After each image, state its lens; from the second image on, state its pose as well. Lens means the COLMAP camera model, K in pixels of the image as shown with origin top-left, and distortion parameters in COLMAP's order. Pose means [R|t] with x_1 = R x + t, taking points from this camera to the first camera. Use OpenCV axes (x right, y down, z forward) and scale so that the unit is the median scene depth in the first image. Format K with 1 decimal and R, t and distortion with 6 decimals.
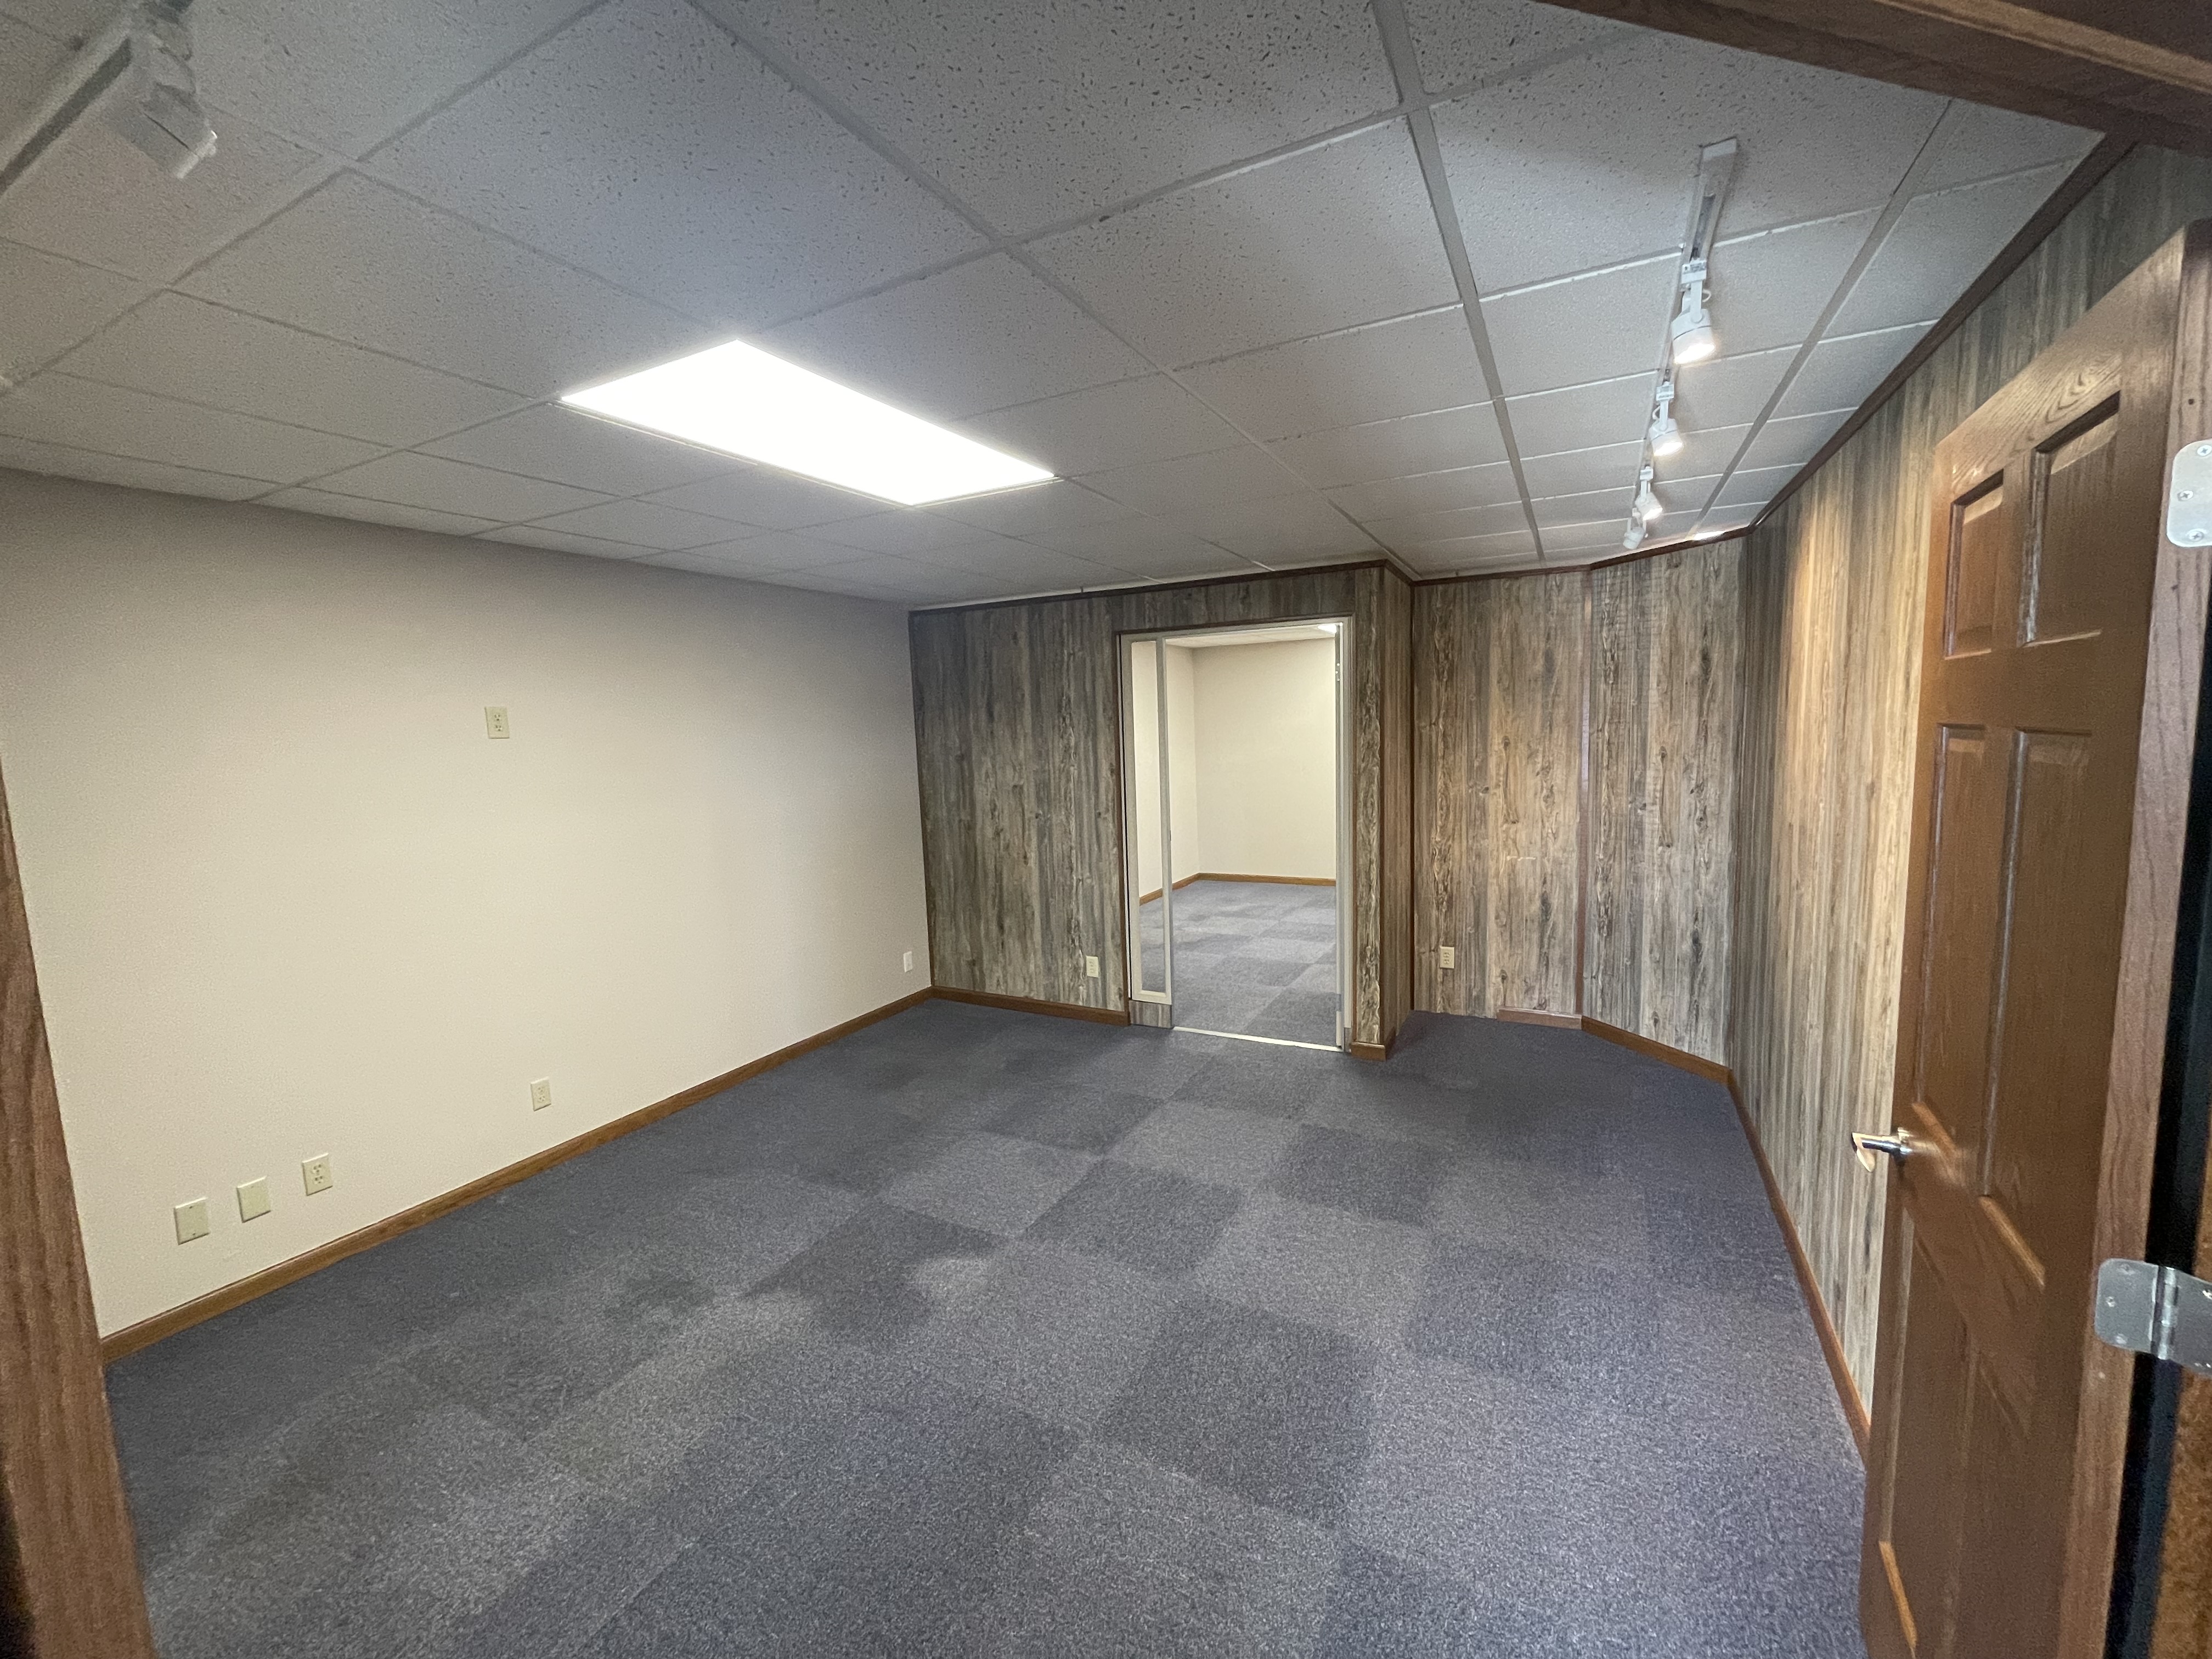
lens RADIAL K [[894.5, 0, 1105.9], [0, 894.5, 826.0], [0, 0, 1]] dist [-0.001923, -0.000323]
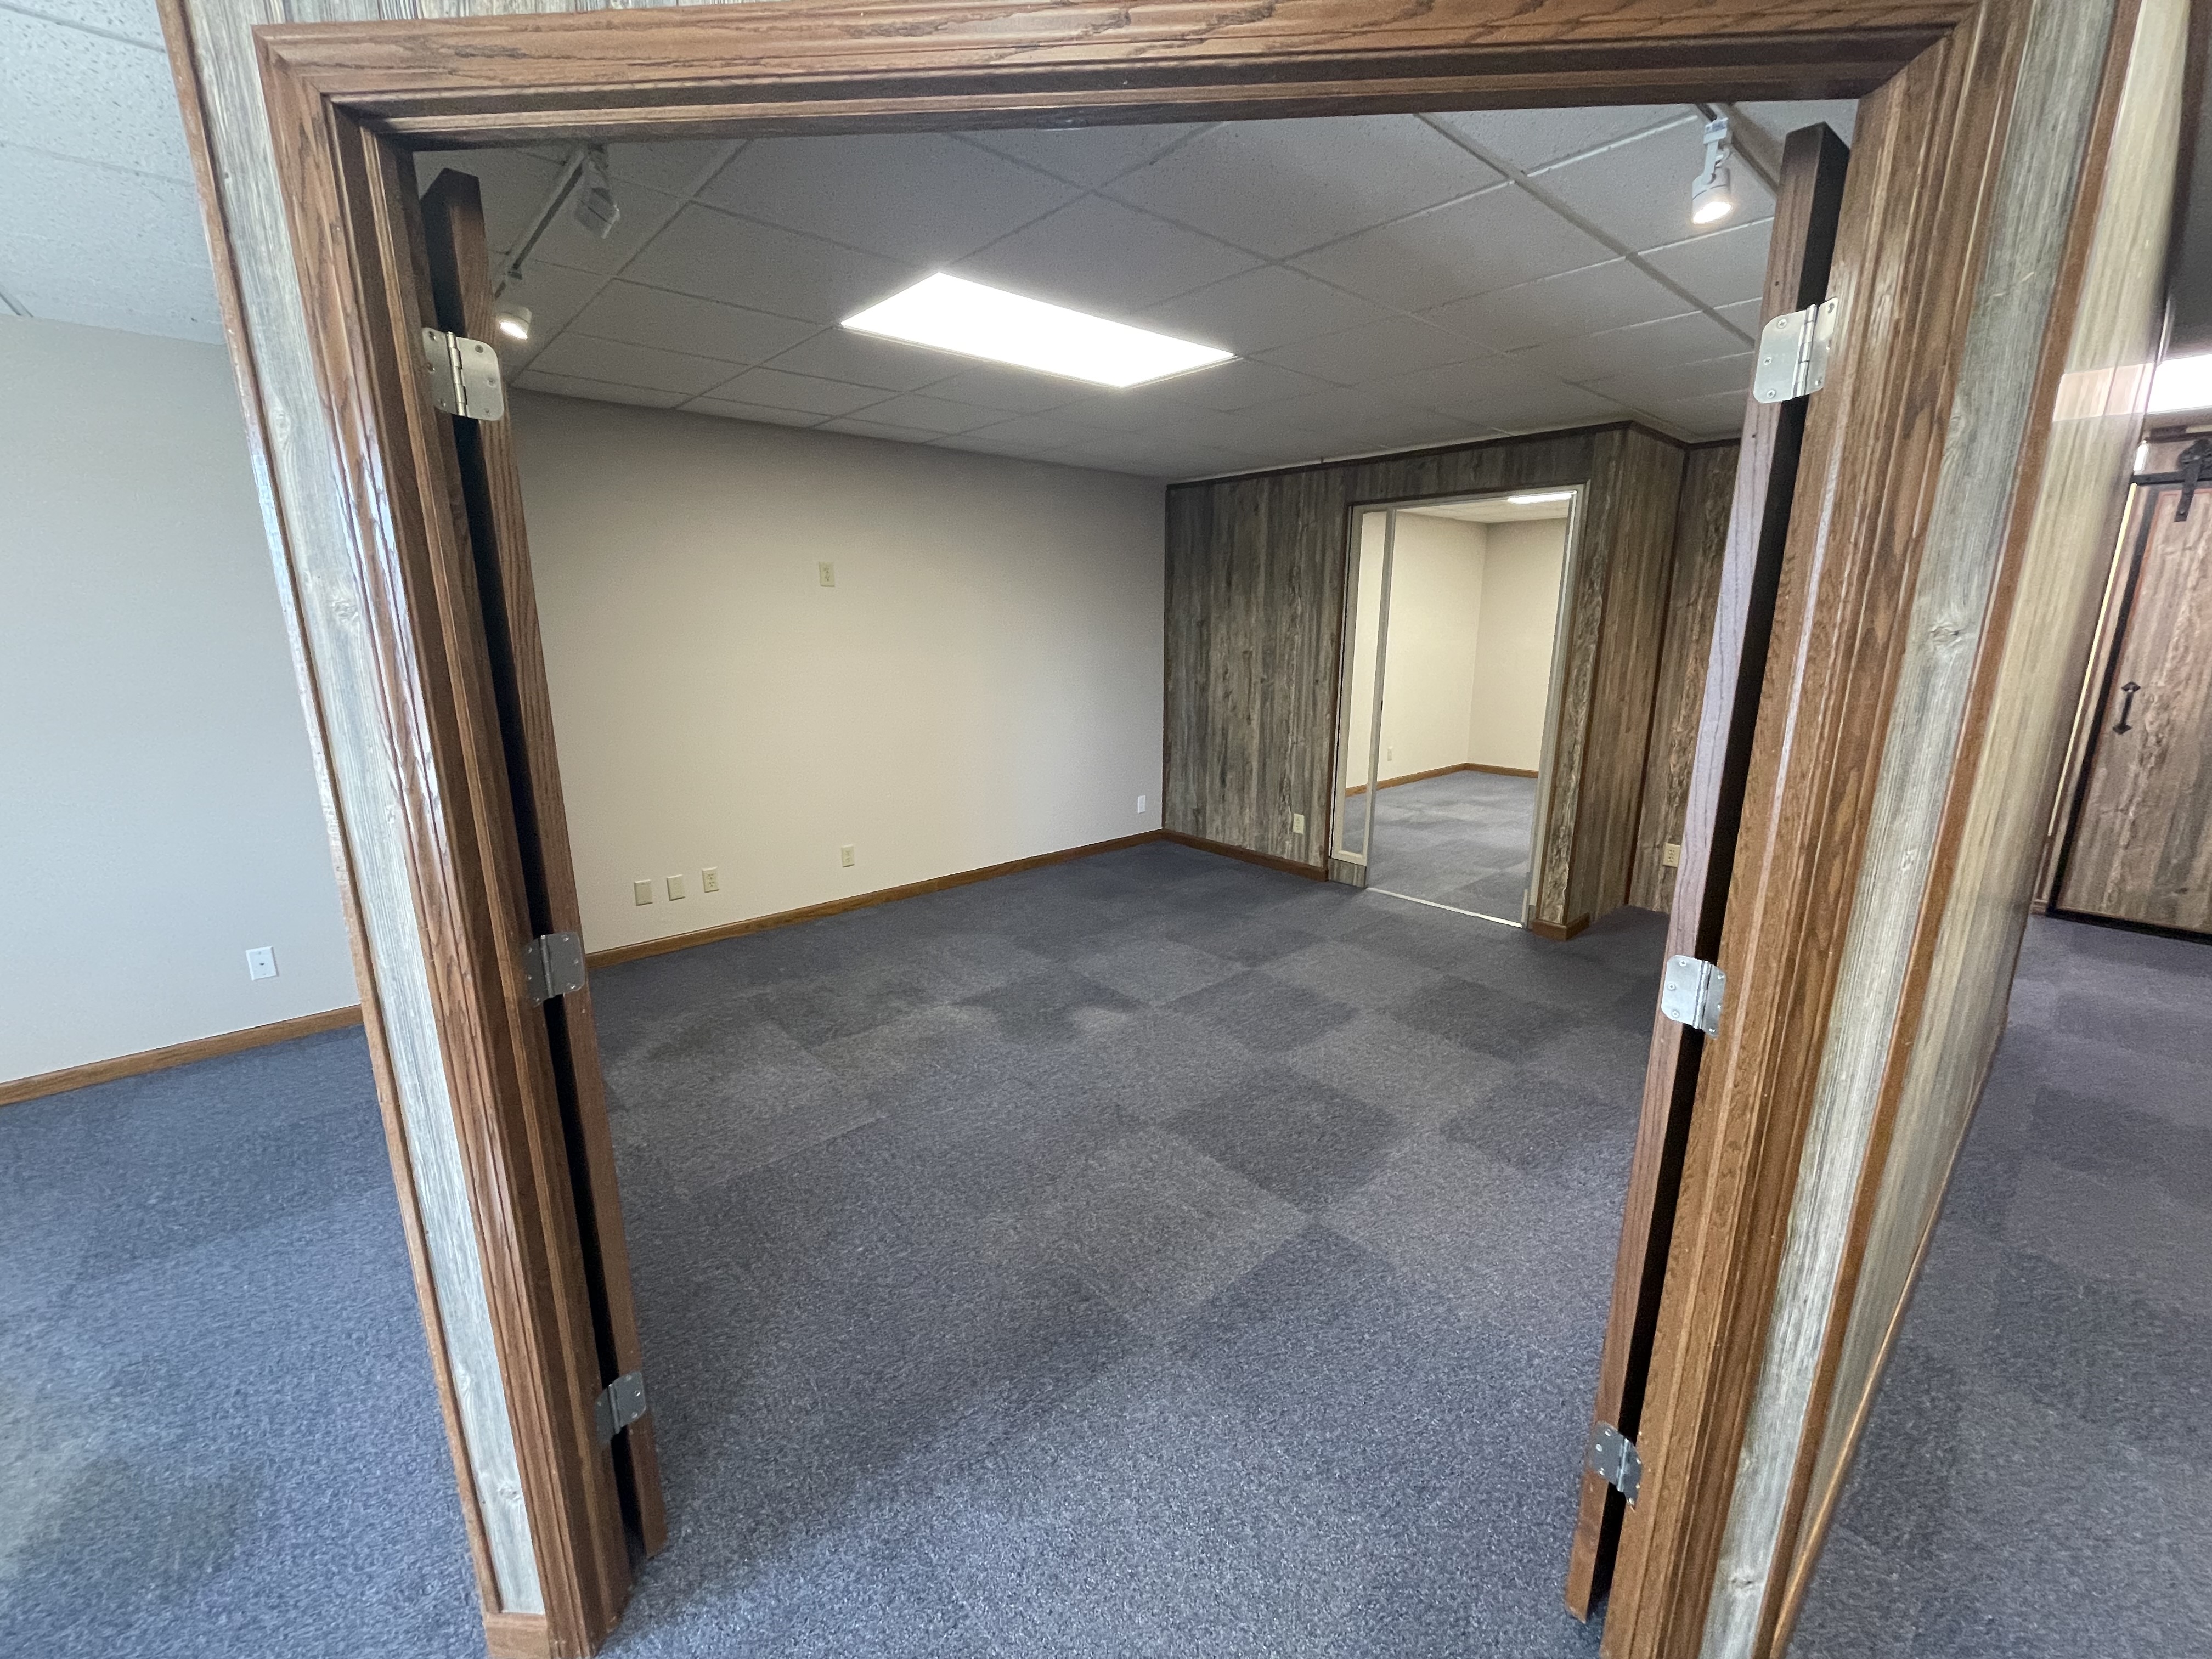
lens RADIAL K [[894.5, 0, 1106.6], [0, 894.5, 824.5], [0, 0, 1]] dist [-0.001923, -0.000323]
pose [[0.937098, 0.112940, -0.330292, 0.131374], [-0.071364, 0.988213, 0.135436, 0.029397], [0.341694, -0.103346, 0.934112, -0.095723]]
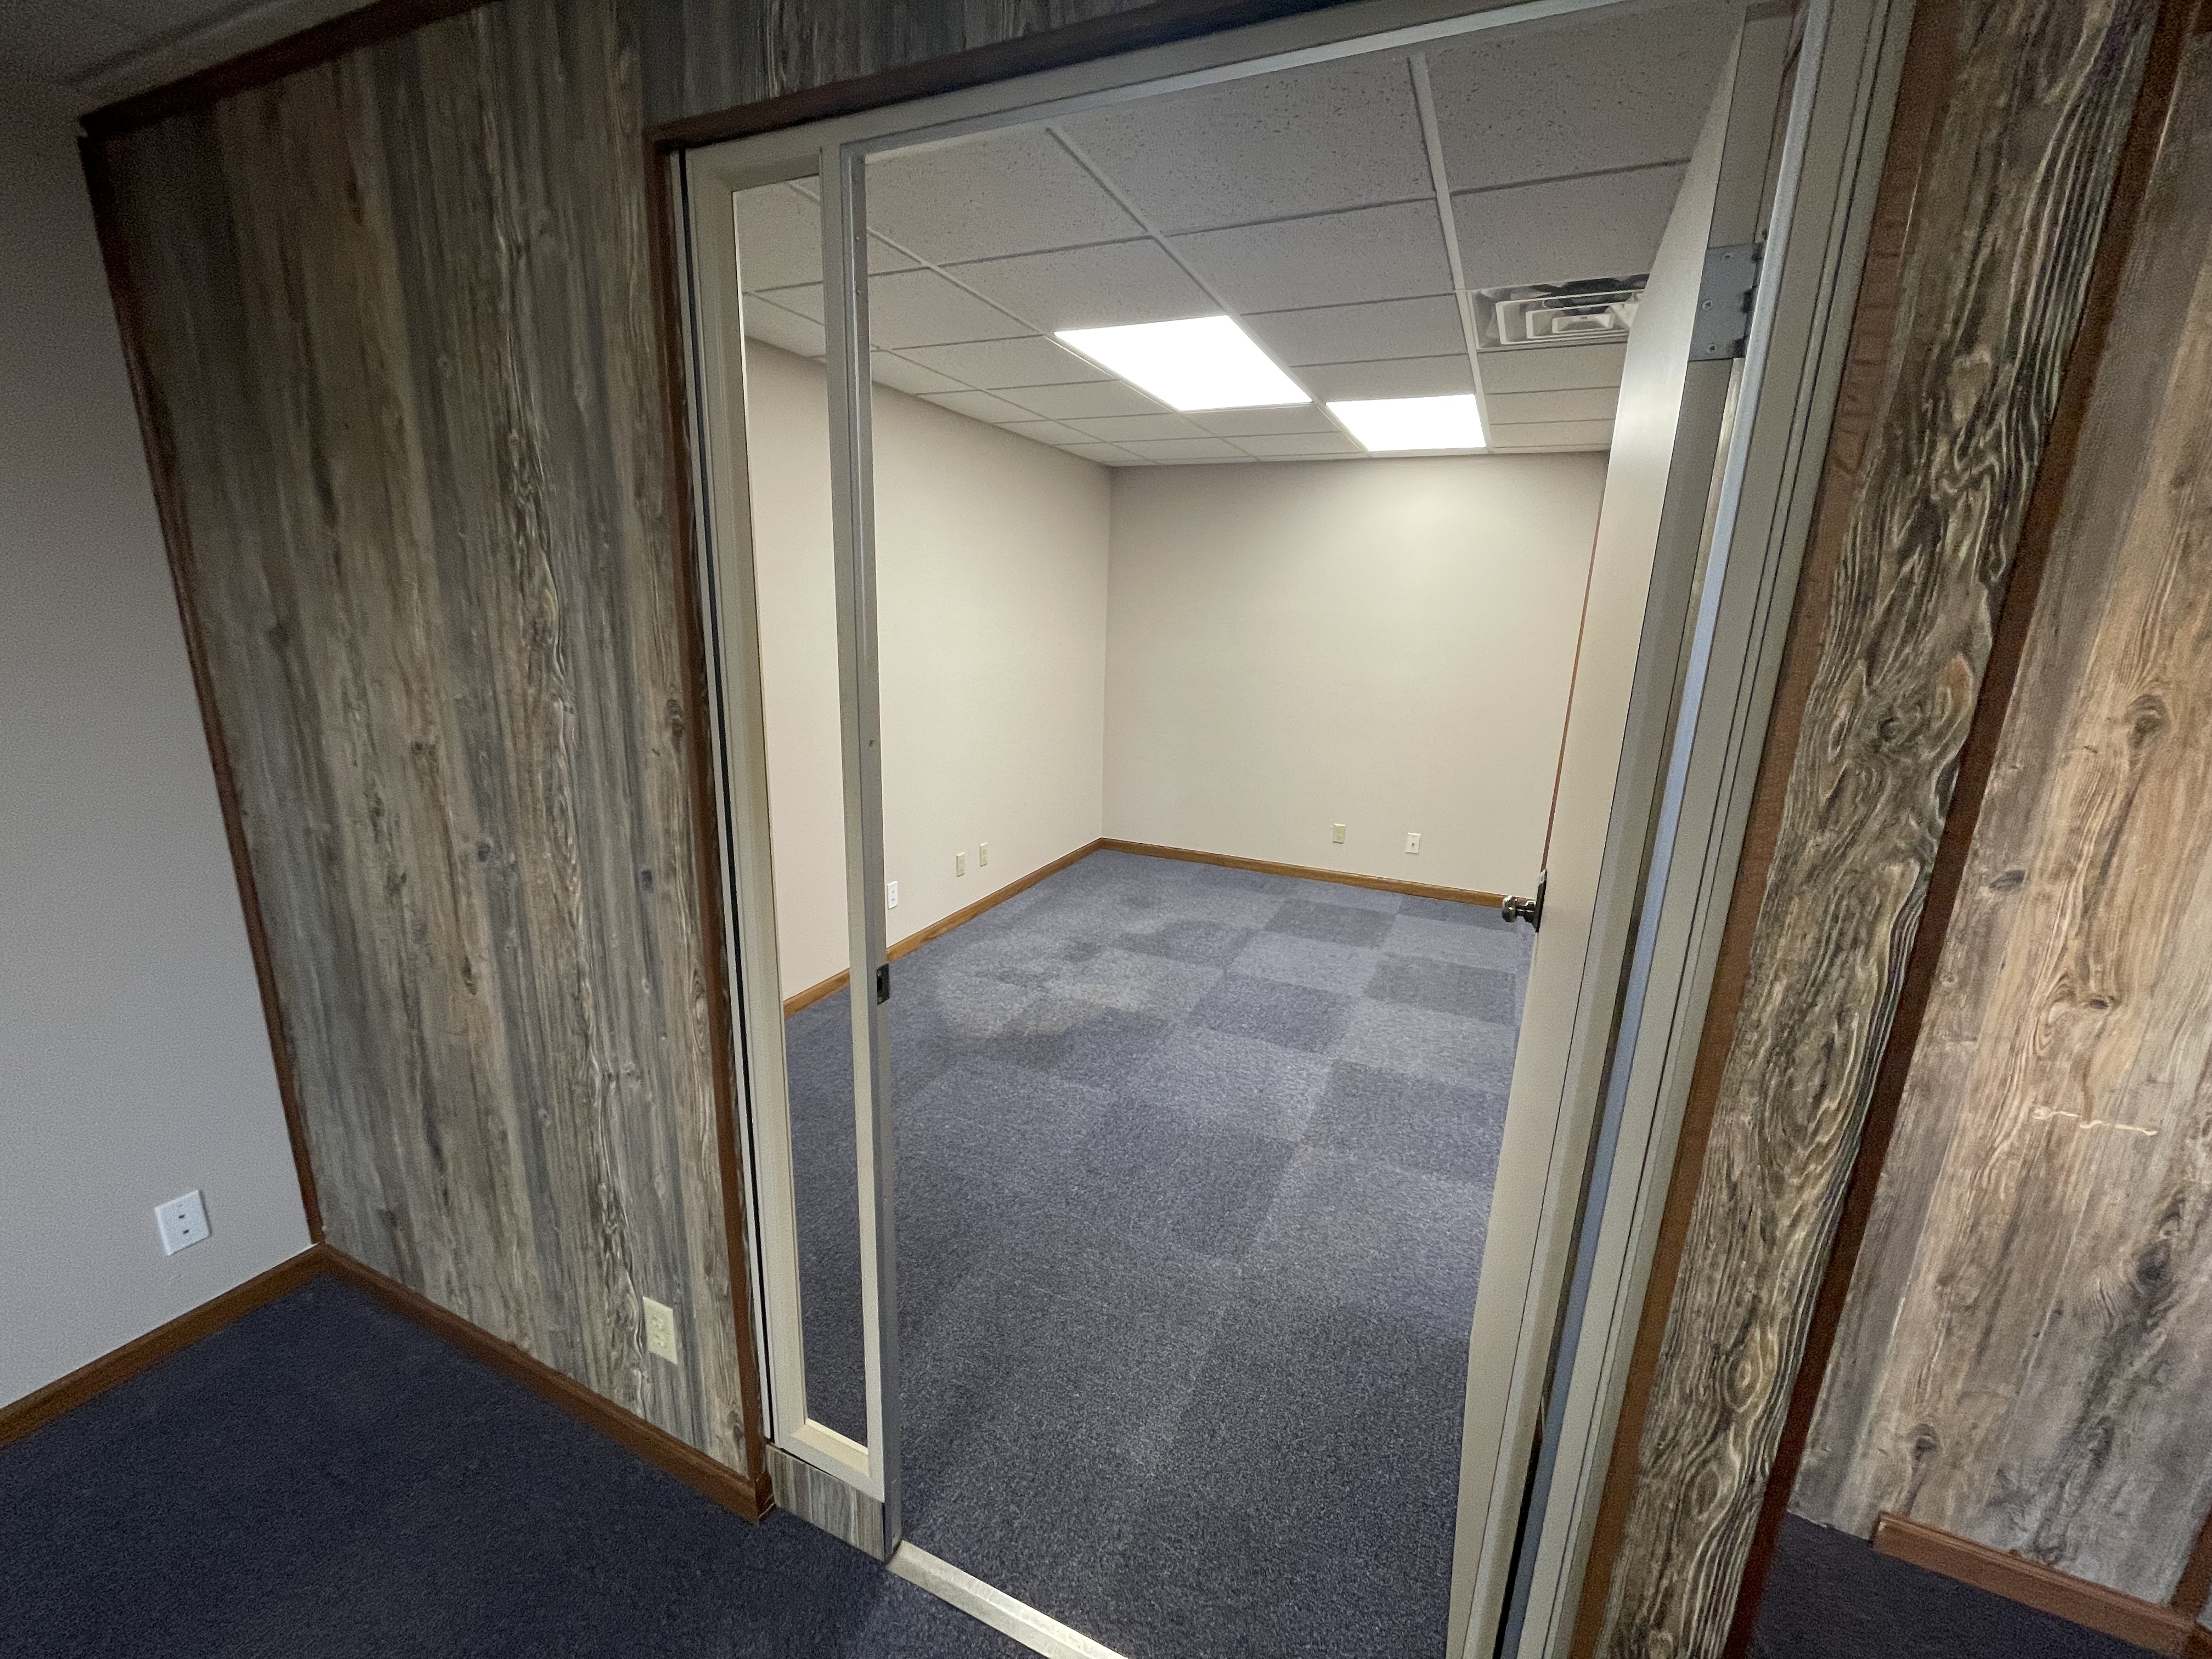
lens RADIAL K [[894.5, 0, 1104.3], [0, 894.5, 825.8], [0, 0, 1]] dist [-0.001923, -0.000323]
pose [[0.995982, 0.050597, 0.073892, 0.116313], [-0.059827, 0.989893, 0.128576, -0.075868], [-0.066640, -0.132480, 0.988943, 0.735700]]
